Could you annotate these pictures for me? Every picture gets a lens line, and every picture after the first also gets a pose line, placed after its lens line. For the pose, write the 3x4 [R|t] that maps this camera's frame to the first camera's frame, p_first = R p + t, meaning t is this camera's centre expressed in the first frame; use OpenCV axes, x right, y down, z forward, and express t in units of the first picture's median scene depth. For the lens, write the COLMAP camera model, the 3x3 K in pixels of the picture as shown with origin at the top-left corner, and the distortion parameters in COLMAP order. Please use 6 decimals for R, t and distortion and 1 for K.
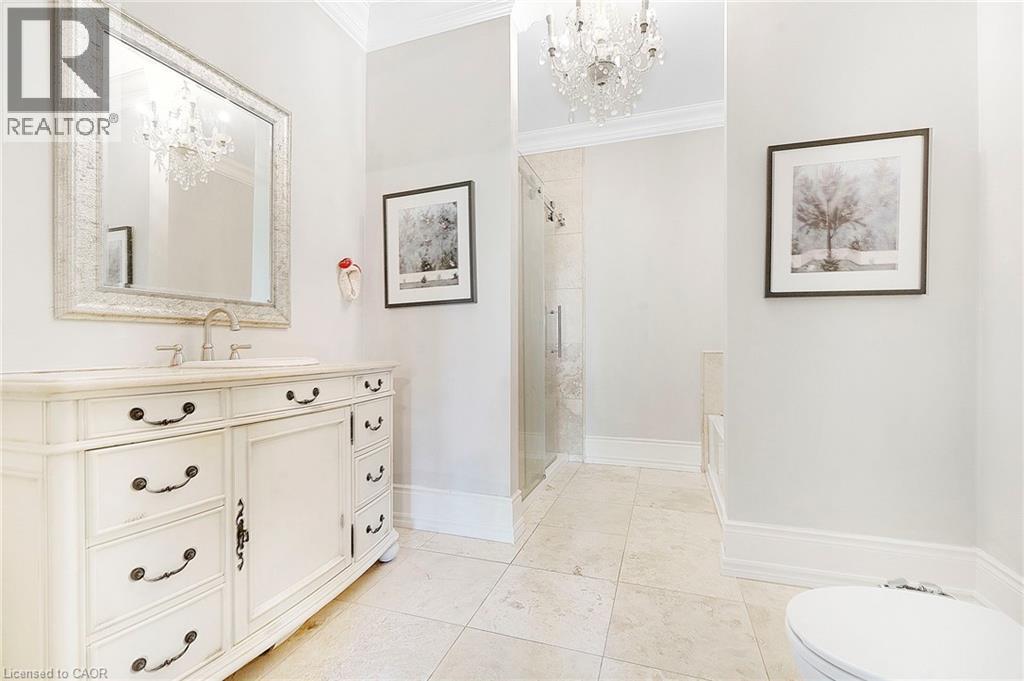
lens RADIAL K [[448.2, 0, 511.2], [0, 448.2, 343.0], [0, 0, 1]] dist [0.004177, -0.000042]
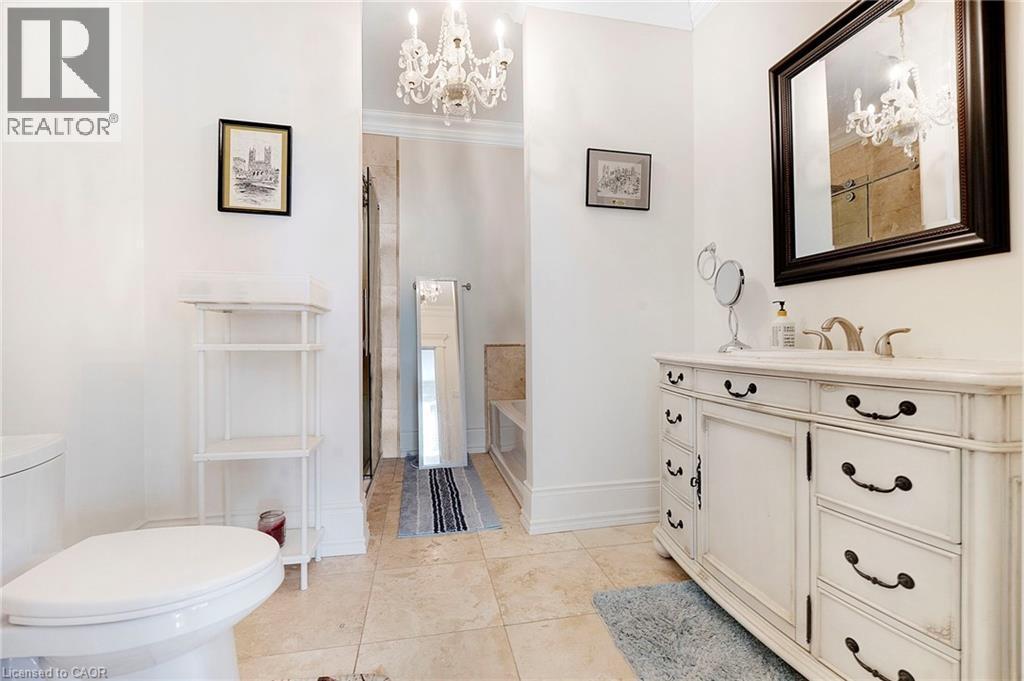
lens RADIAL K [[448.2, 0, 509.9], [0, 448.2, 335.8], [0, 0, 1]] dist [0.004177, -0.000042]
pose [[-0.858248, -0.009062, -0.513155, 0.455016], [-0.001695, 0.999889, -0.014822, 0.016846], [0.513232, -0.011851, -0.858168, 1.538428]]
